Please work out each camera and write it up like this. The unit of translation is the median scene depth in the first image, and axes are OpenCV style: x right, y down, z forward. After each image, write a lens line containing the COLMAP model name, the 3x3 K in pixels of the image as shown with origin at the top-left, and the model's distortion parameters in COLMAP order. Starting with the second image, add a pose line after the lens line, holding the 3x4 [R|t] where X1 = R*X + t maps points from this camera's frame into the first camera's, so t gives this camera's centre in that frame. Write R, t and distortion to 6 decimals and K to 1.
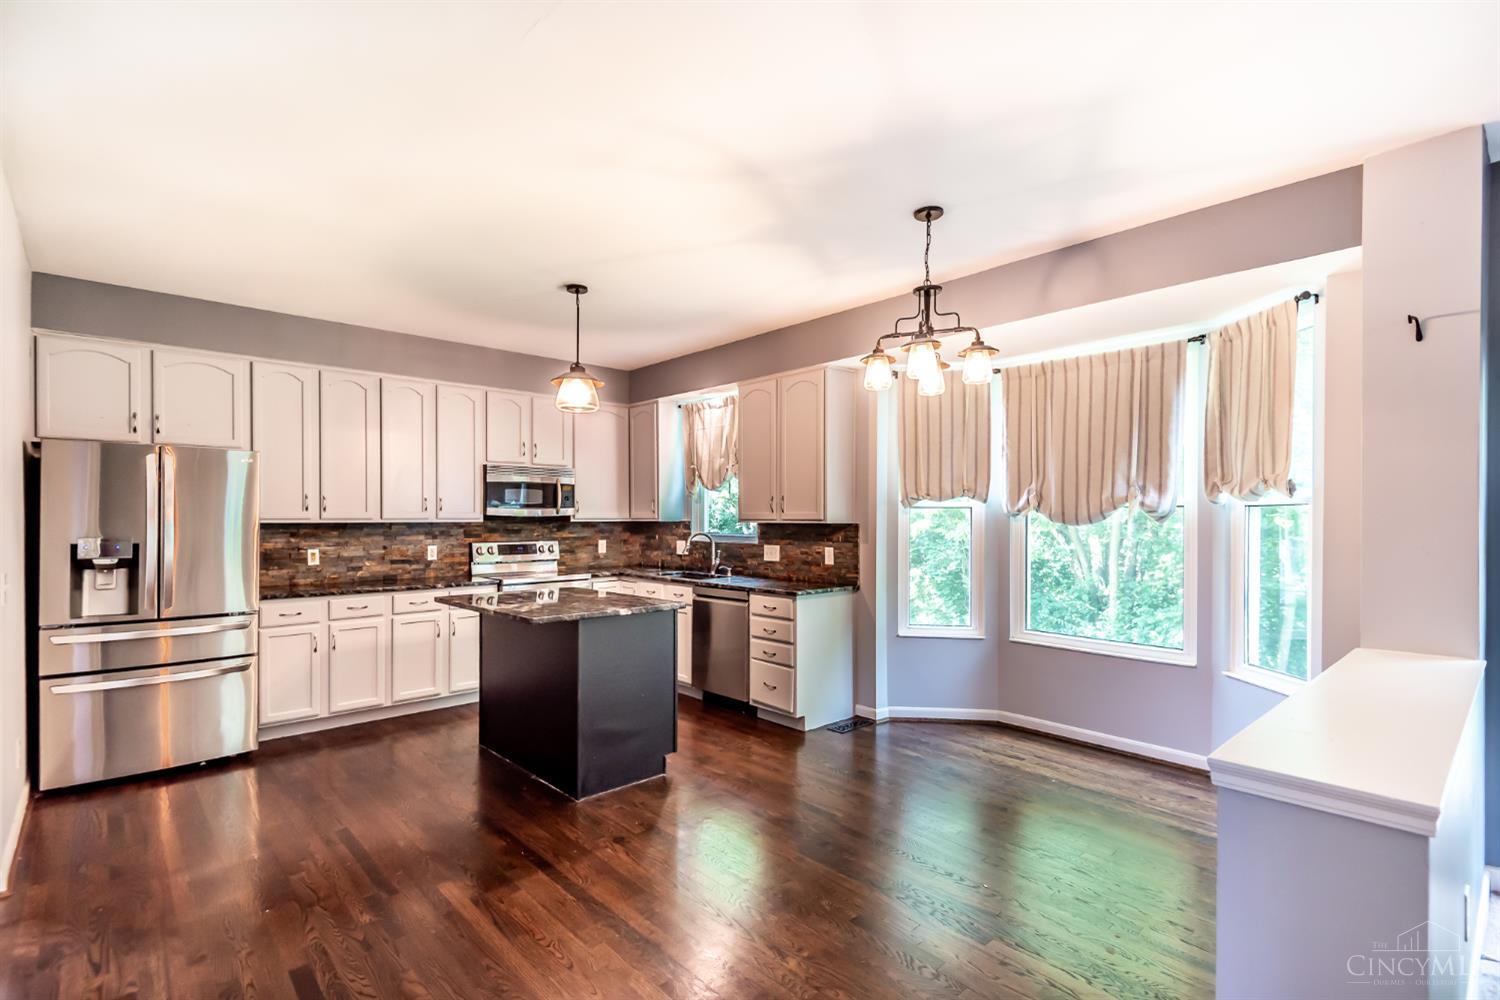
lens RADIAL K [[710.9, 0, 751.4], [0, 710.9, 519.9], [0, 0, 1]] dist [-0.001008, -0.000578]
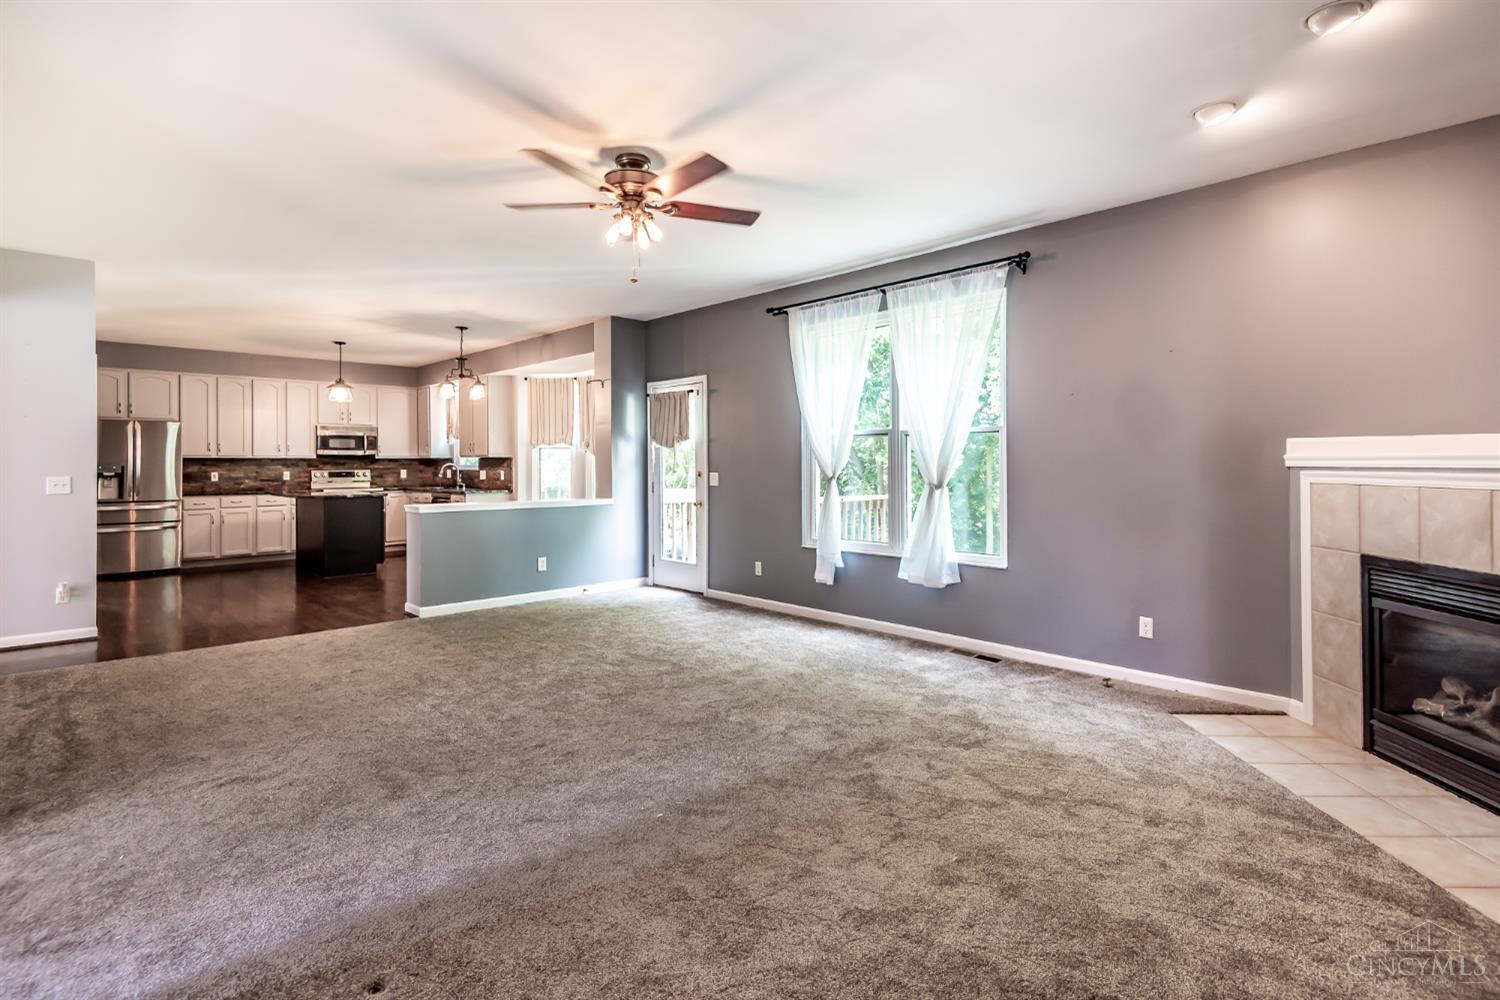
lens RADIAL K [[740.4, 0, 749.4], [0, 740.4, 460.9], [0, 0, 1]] dist [0.003720, 0.000765]
pose [[0.999504, -0.004426, 0.031181, 0.690814], [0.004623, 0.999970, -0.006231, 0.028682], [-0.031153, 0.006372, 0.999494, -0.941202]]
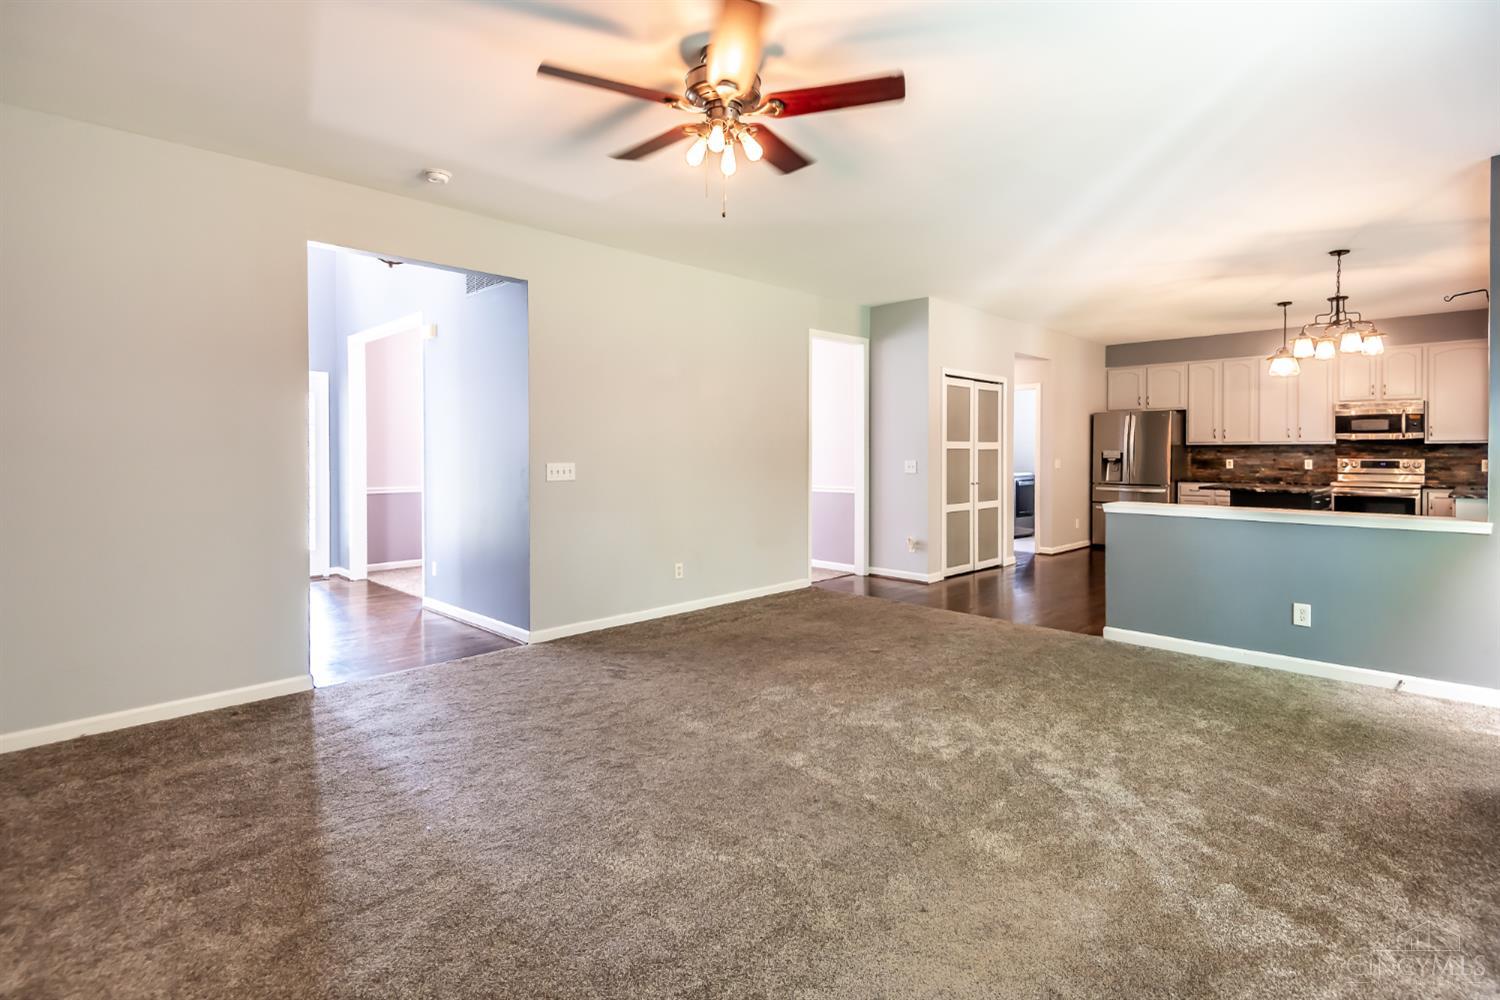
lens RADIAL K [[713.3, 0, 751.3], [0, 713.3, 456.3], [0, 0, 1]] dist [-0.000026, -0.027306]
pose [[0.020203, 0.007815, -0.999765, 1.115203], [-0.000444, 0.999969, 0.007807, 0.019020], [0.999796, 0.000287, 0.020206, -0.236908]]
